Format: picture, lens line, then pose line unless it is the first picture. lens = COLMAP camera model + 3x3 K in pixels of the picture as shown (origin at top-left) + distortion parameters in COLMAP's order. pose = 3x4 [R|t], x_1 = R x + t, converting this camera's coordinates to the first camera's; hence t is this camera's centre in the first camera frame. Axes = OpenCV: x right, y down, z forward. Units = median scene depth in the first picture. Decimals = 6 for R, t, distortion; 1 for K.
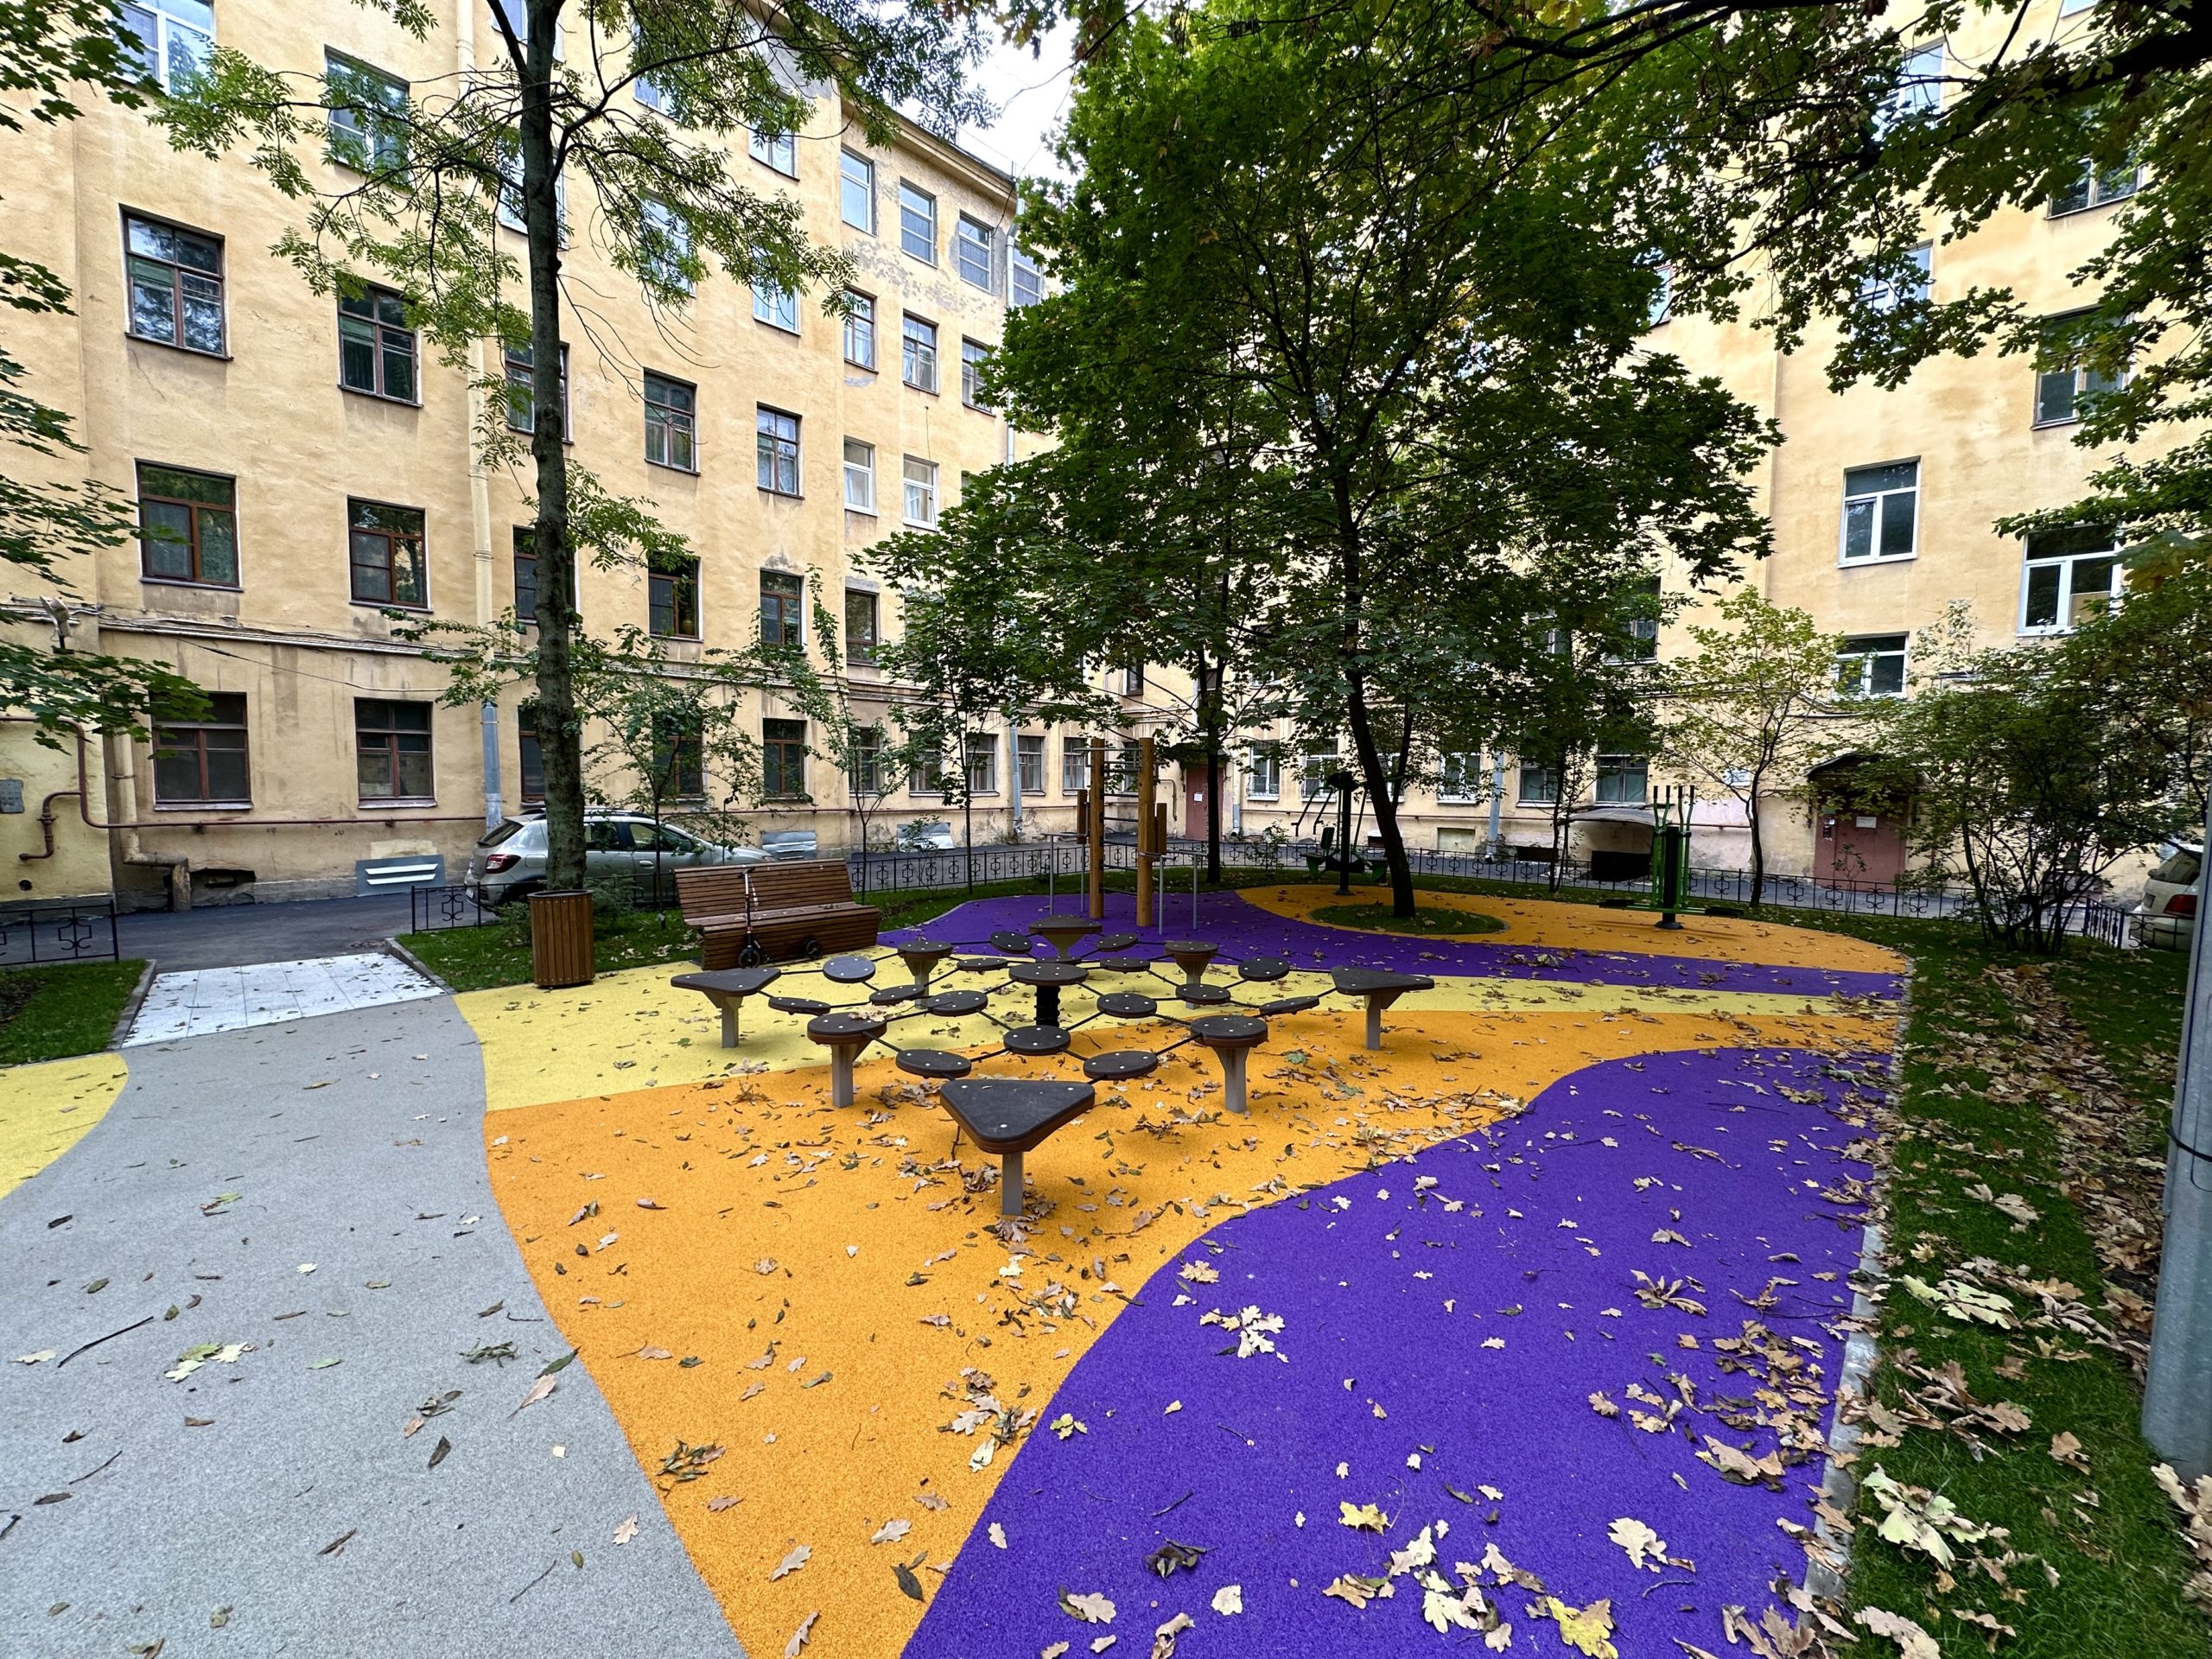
lens RADIAL K [[882.5, 0, 1110.4], [0, 882.5, 829.4], [0, 0, 1]] dist [-0.002030, 0.000187]
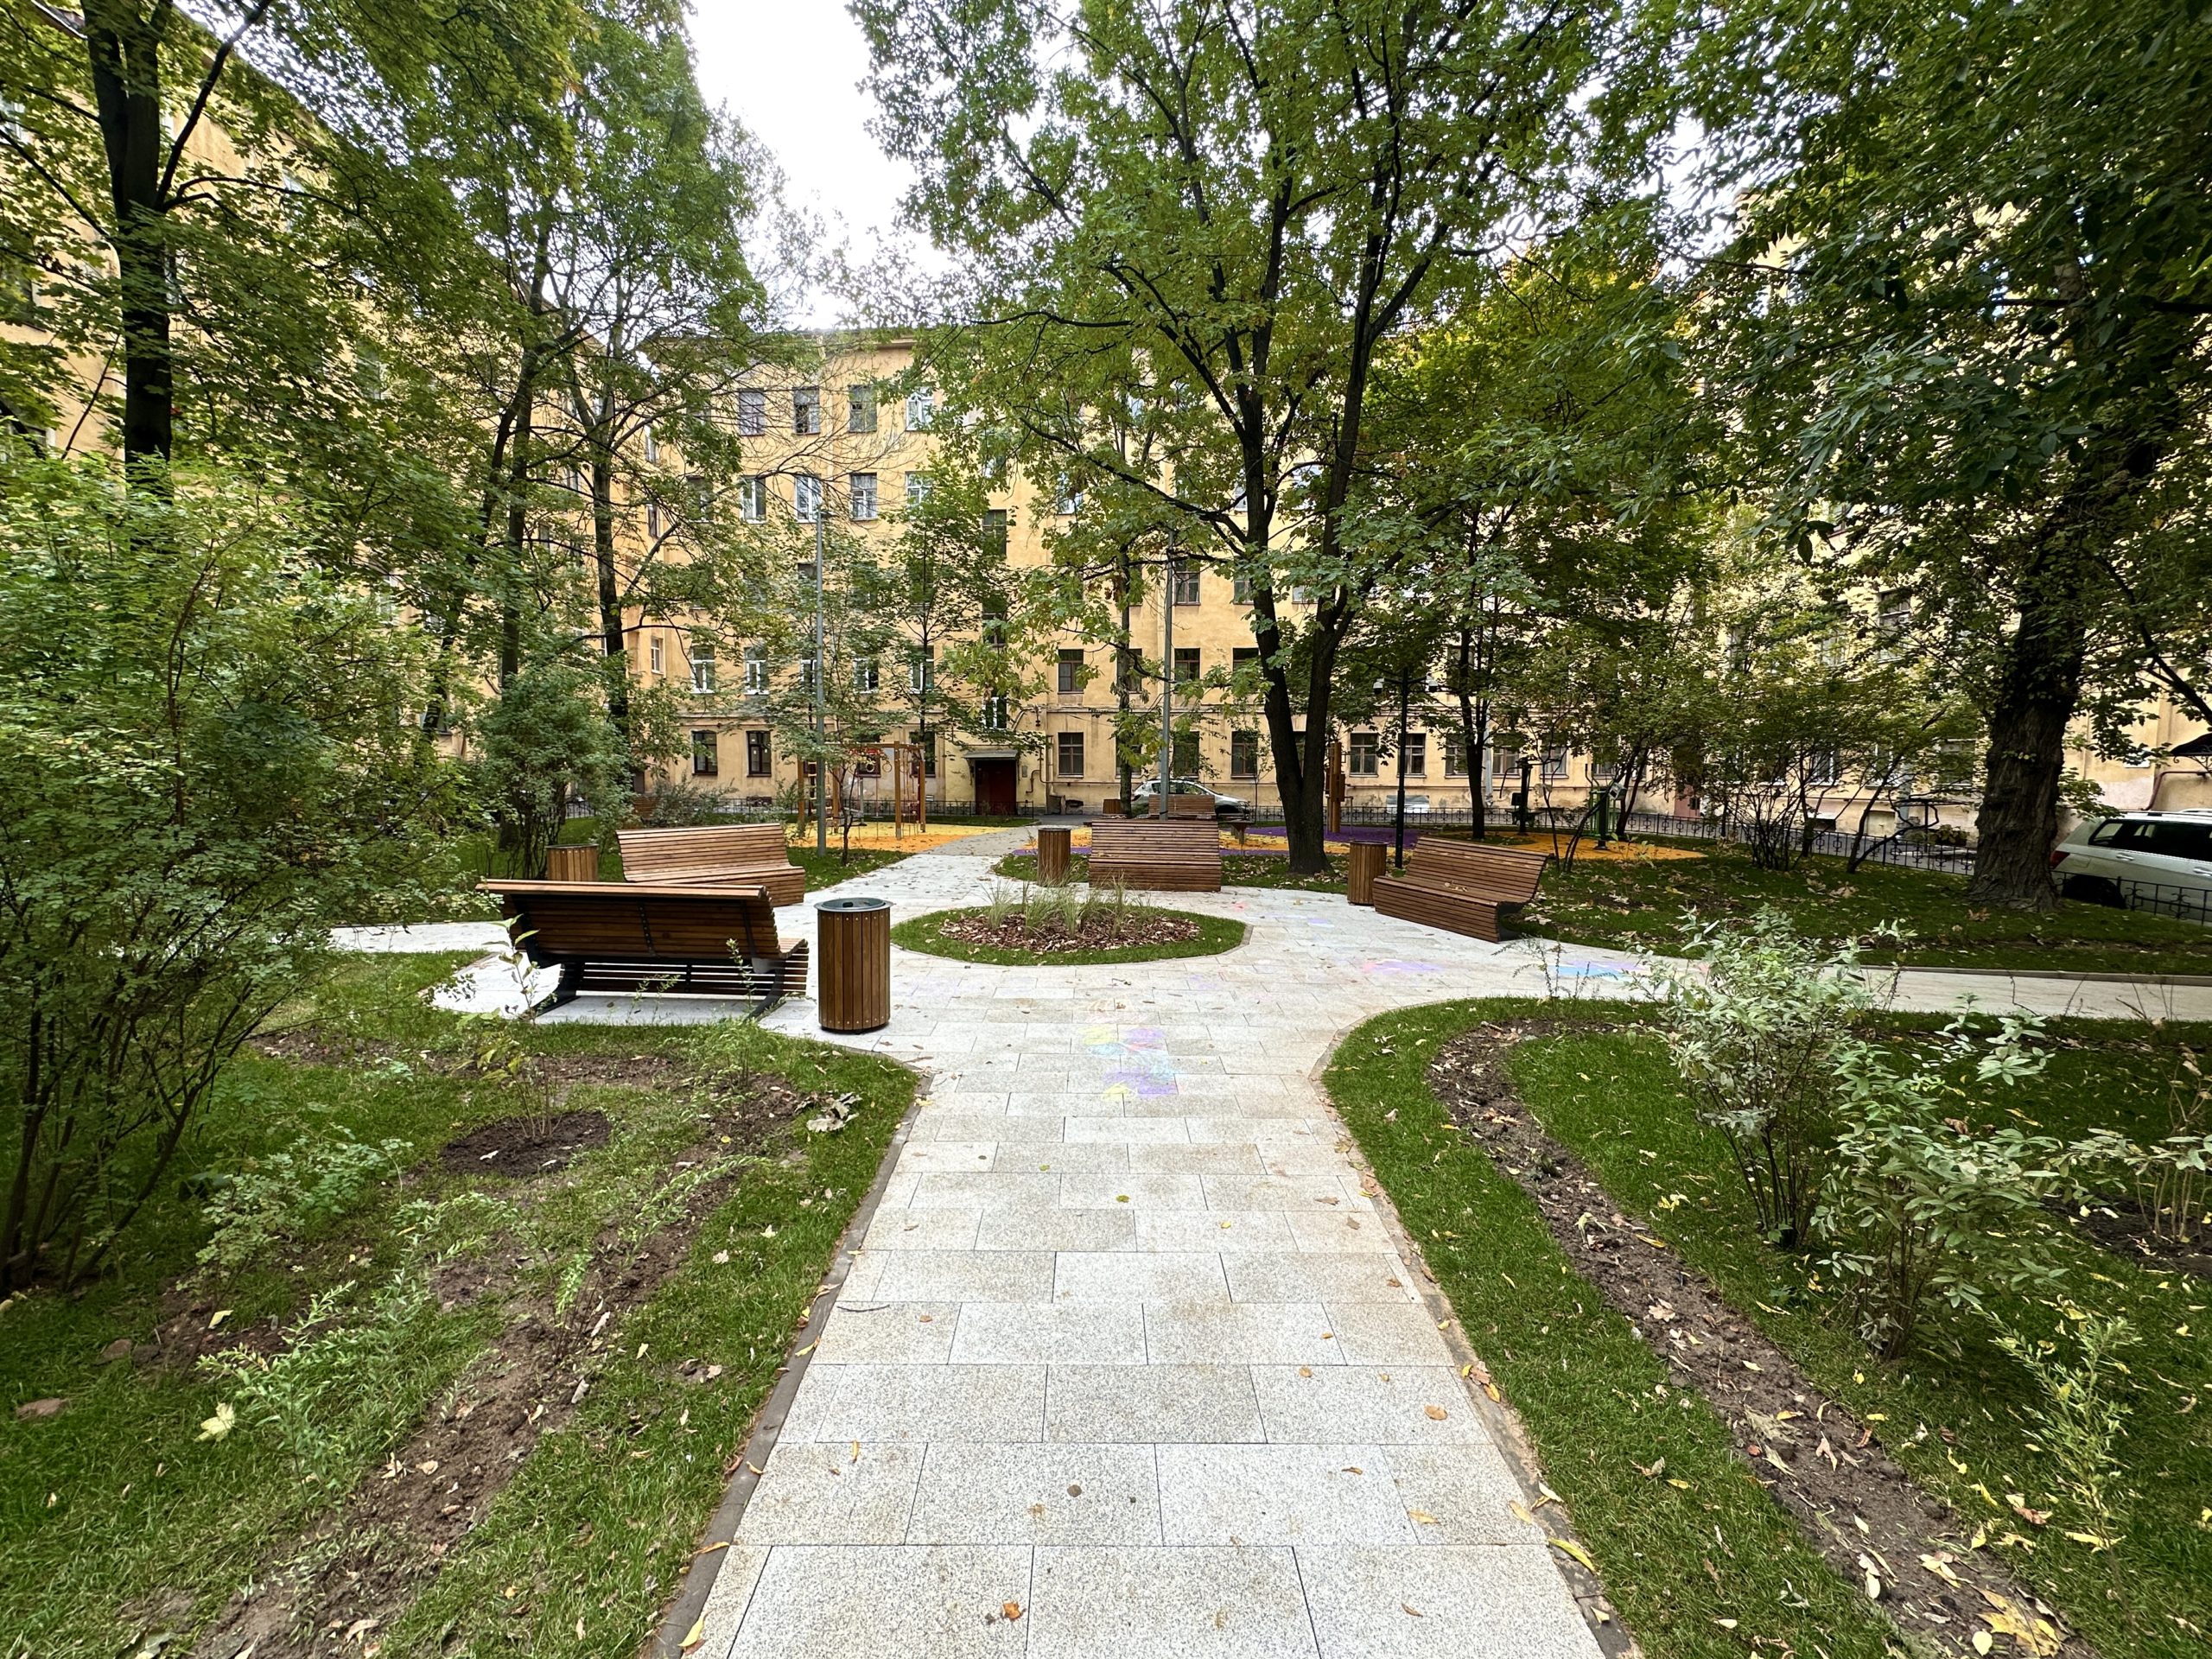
lens RADIAL K [[882.5, 0, 1103.4], [0, 882.5, 834.6], [0, 0, 1]] dist [-0.002030, 0.000187]
pose [[0.640129, 0.043802, -0.767018, 1.222843], [-0.038844, 0.998942, 0.024628, 0.091222], [0.767285, 0.014029, 0.641153, -0.707175]]
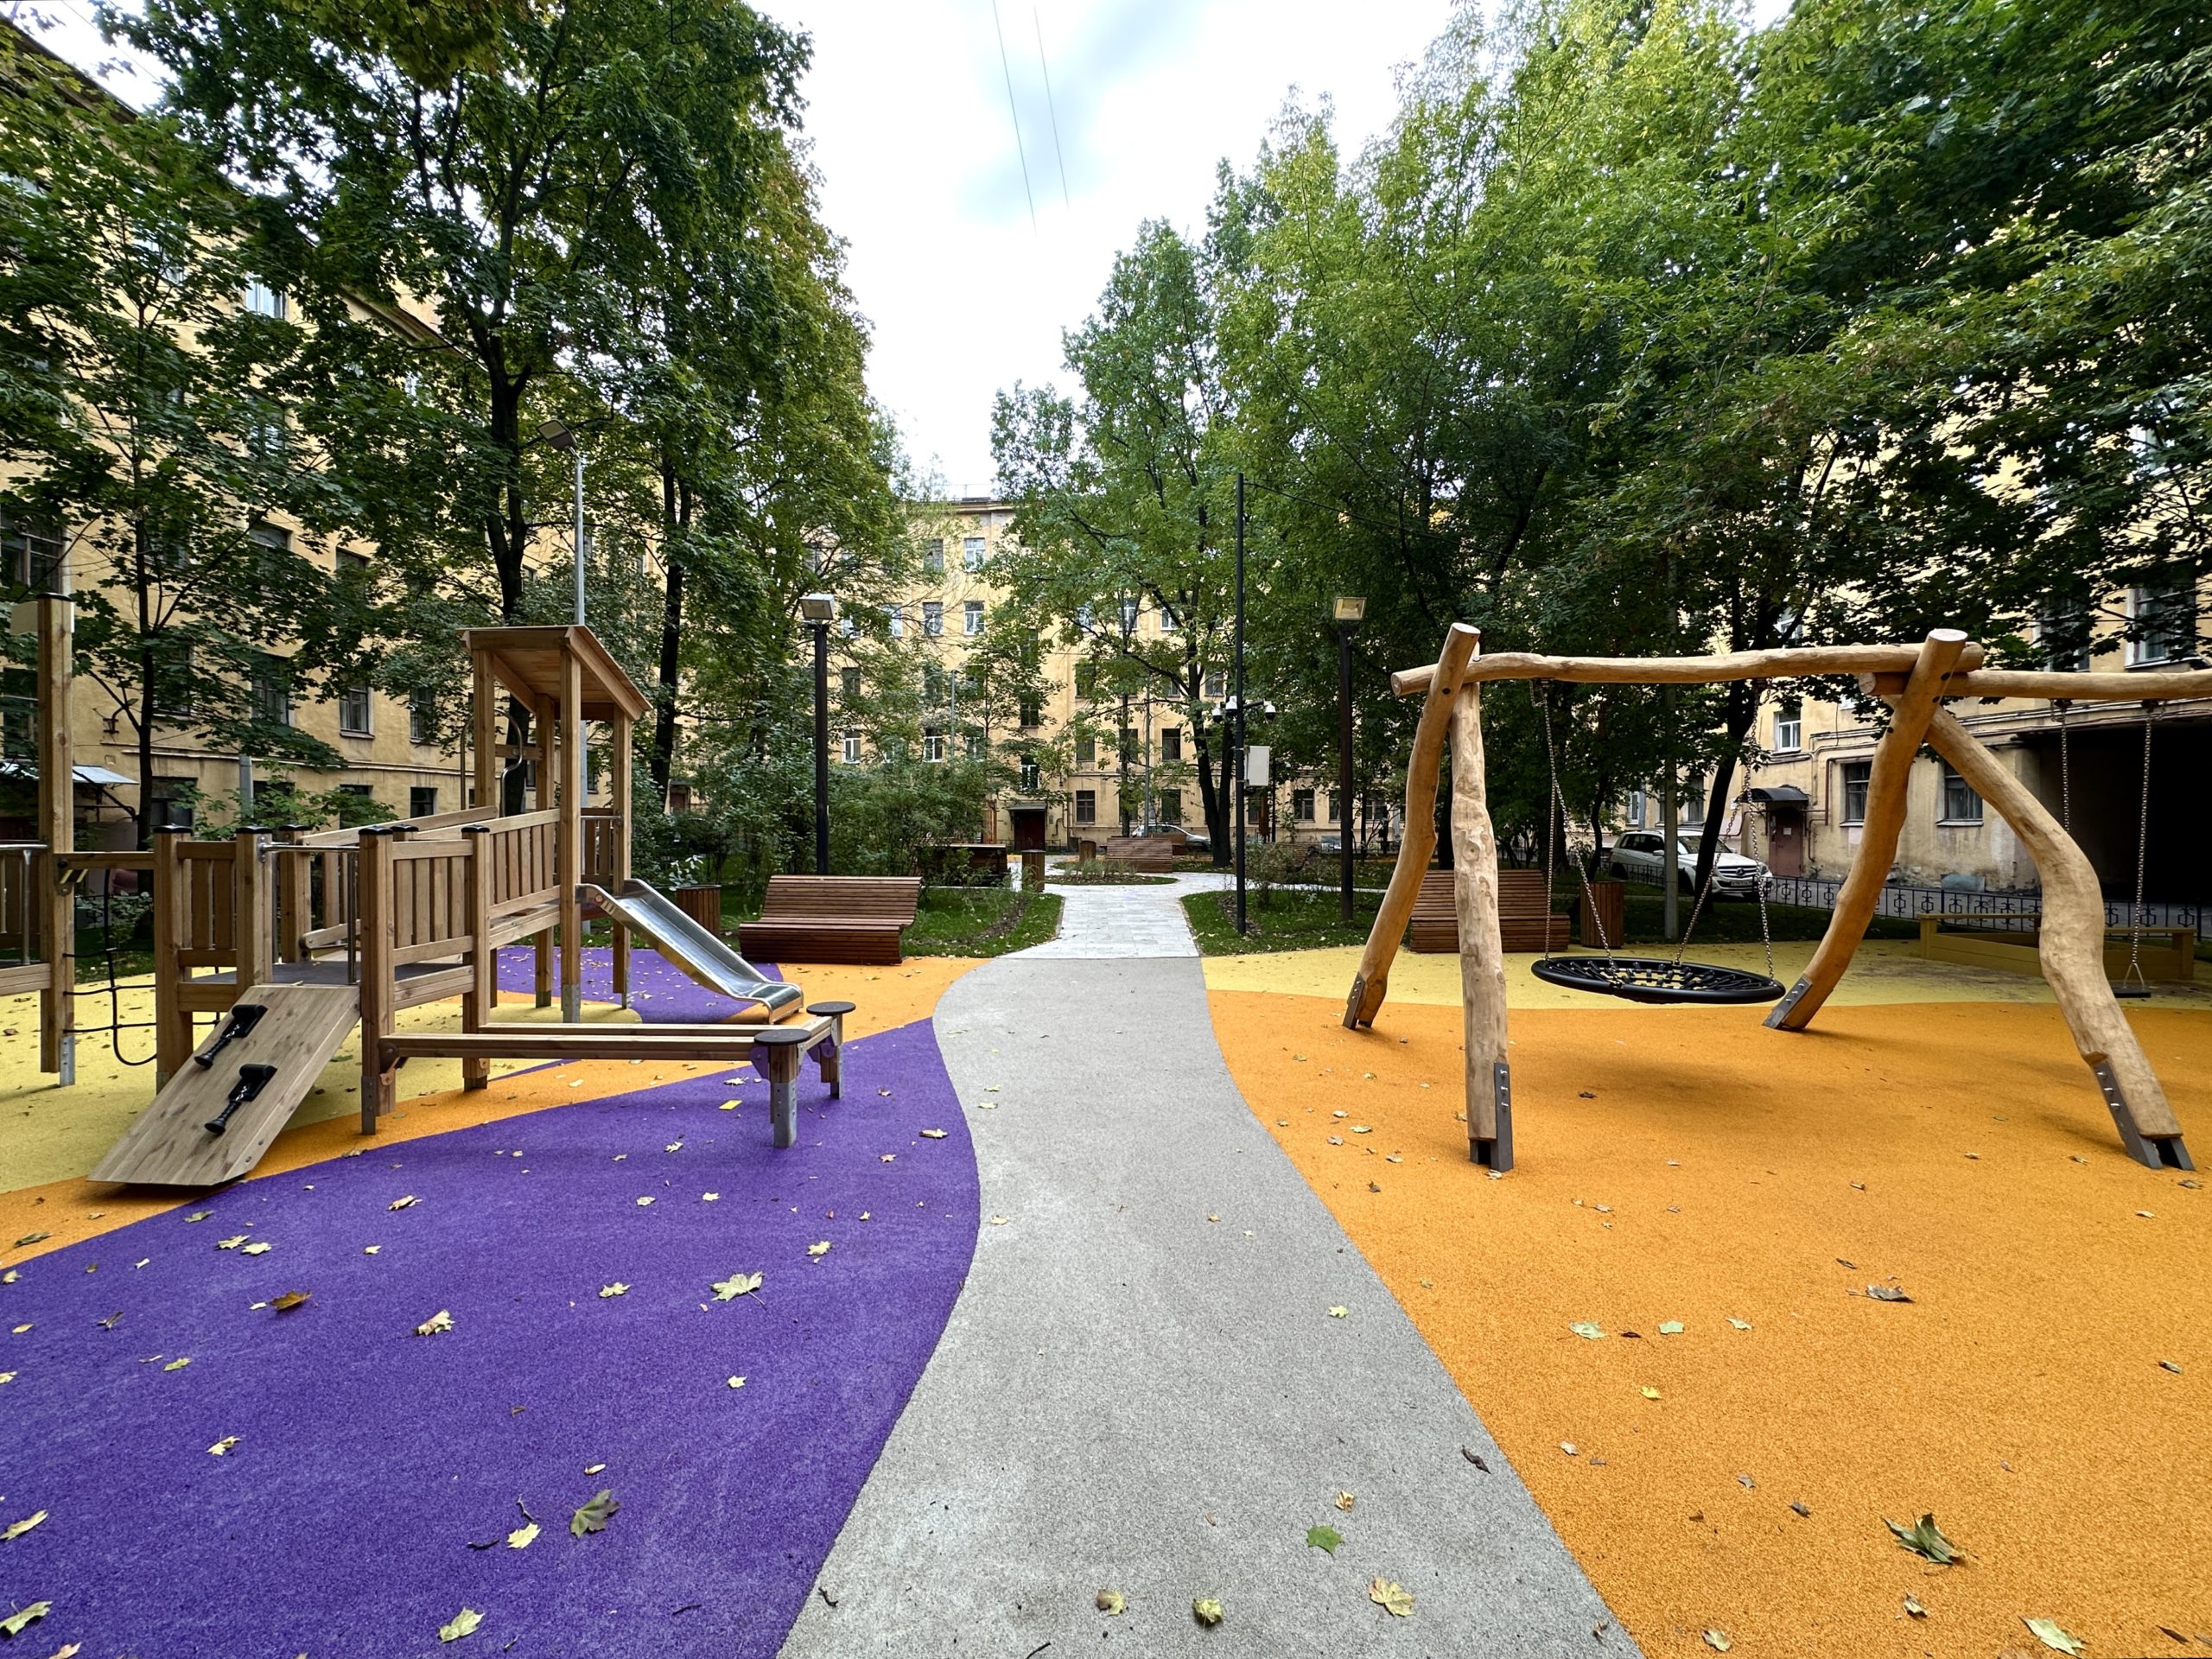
lens RADIAL K [[882.5, 0, 1103.0], [0, 882.5, 821.0], [0, 0, 1]] dist [-0.002030, 0.000187]
pose [[0.638146, -0.015589, -0.769758, 2.023793], [-0.036349, 0.998070, -0.050347, 0.165105], [0.769057, 0.060108, 0.636348, -1.398127]]
